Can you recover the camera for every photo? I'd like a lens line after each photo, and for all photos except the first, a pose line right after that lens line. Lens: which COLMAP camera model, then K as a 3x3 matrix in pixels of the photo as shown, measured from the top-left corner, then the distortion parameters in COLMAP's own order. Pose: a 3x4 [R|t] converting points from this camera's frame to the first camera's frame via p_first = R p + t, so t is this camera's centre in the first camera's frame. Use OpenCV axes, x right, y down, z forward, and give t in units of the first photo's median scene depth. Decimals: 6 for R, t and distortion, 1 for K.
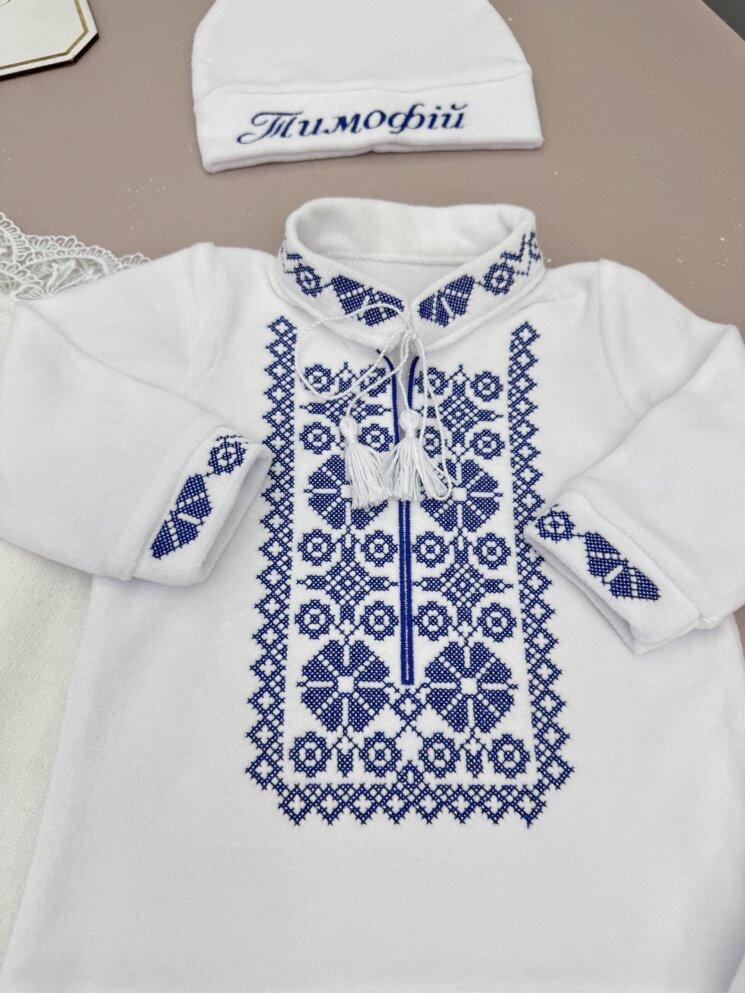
lens RADIAL K [[706.7, 0, 372.5], [0, 706.7, 496.5], [0, 0, 1]] dist [0.108638, -0.186264]
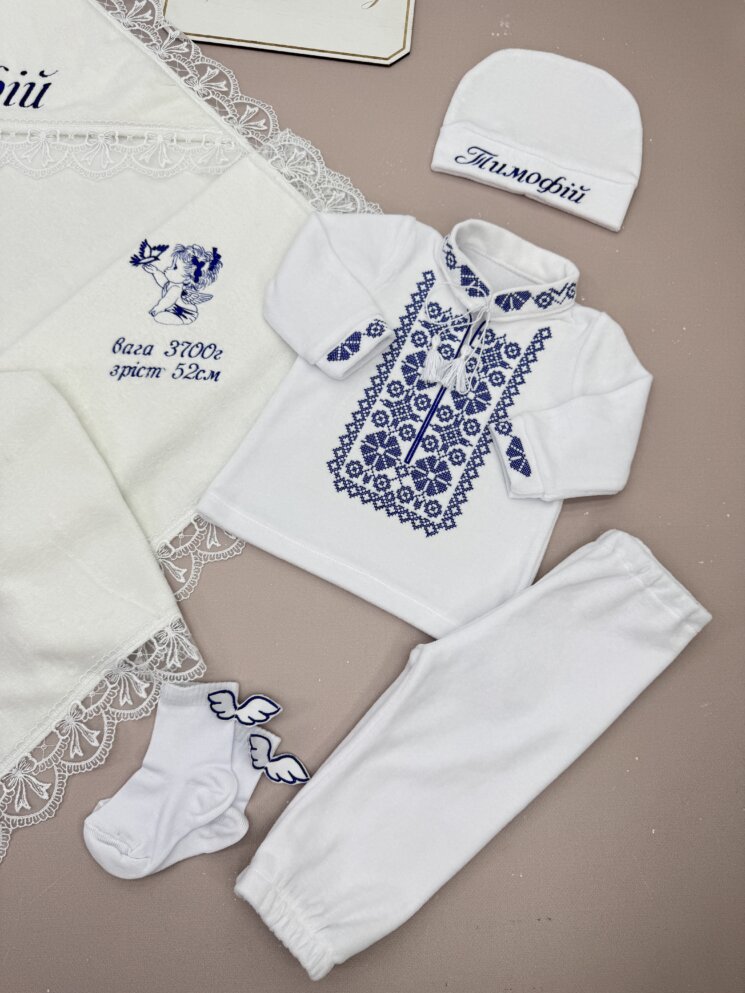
lens RADIAL K [[682.5, 0, 370.4], [0, 682.5, 502.4], [0, 0, 1]] dist [0.115313, -0.233105]
pose [[0.896891, 0.436549, -0.070793, 0.141367], [-0.418434, 0.889470, 0.183731, 0.029487], [0.143175, -0.135164, 0.980424, -1.015797]]
